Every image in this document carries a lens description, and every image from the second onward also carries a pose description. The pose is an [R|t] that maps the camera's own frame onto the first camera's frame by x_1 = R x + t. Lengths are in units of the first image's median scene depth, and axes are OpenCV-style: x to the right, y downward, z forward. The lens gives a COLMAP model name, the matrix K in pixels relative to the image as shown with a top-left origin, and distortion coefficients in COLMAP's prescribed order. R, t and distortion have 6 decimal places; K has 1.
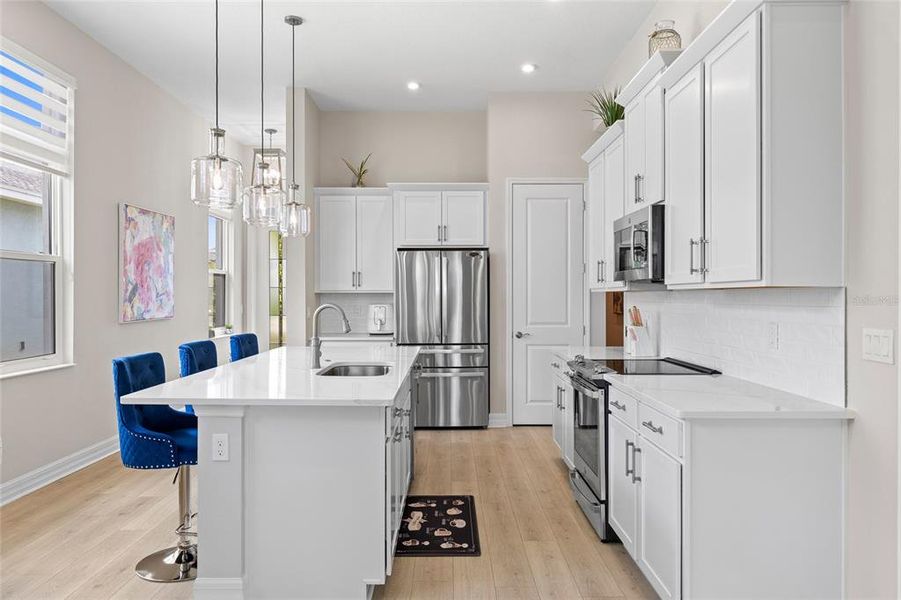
lens RADIAL K [[648.1, 0, 450.5], [0, 648.1, 300.0], [0, 0, 1]] dist [-0.006821, -0.000650]
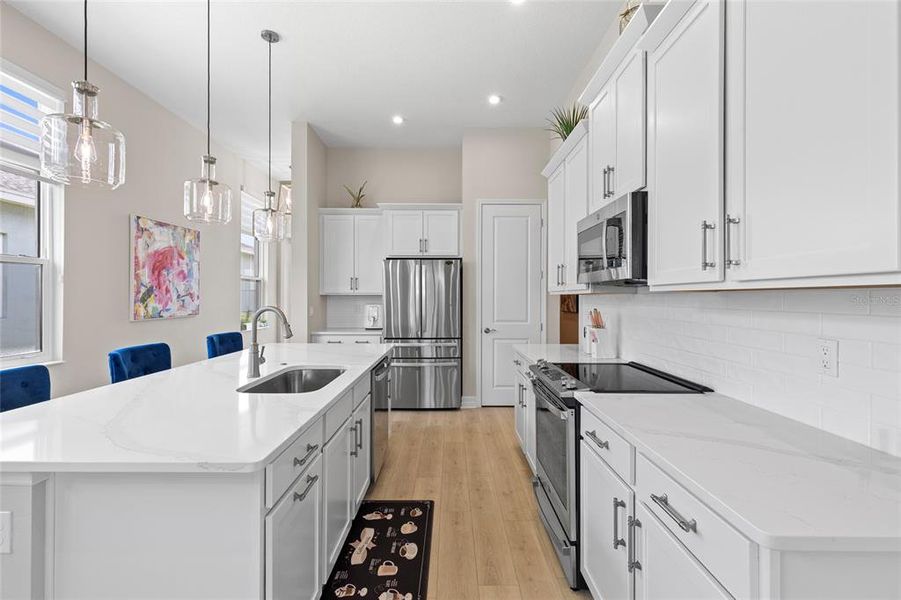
lens RADIAL K [[407.7, 0, 451.6], [0, 407.7, 297.5], [0, 0, 1]] dist [0.002778, -0.000271]
pose [[0.999995, 0.003175, -0.000151, 0.059118], [-0.003176, 0.999977, -0.005953, -0.003460], [0.000132, 0.005954, 0.999982, 0.362562]]
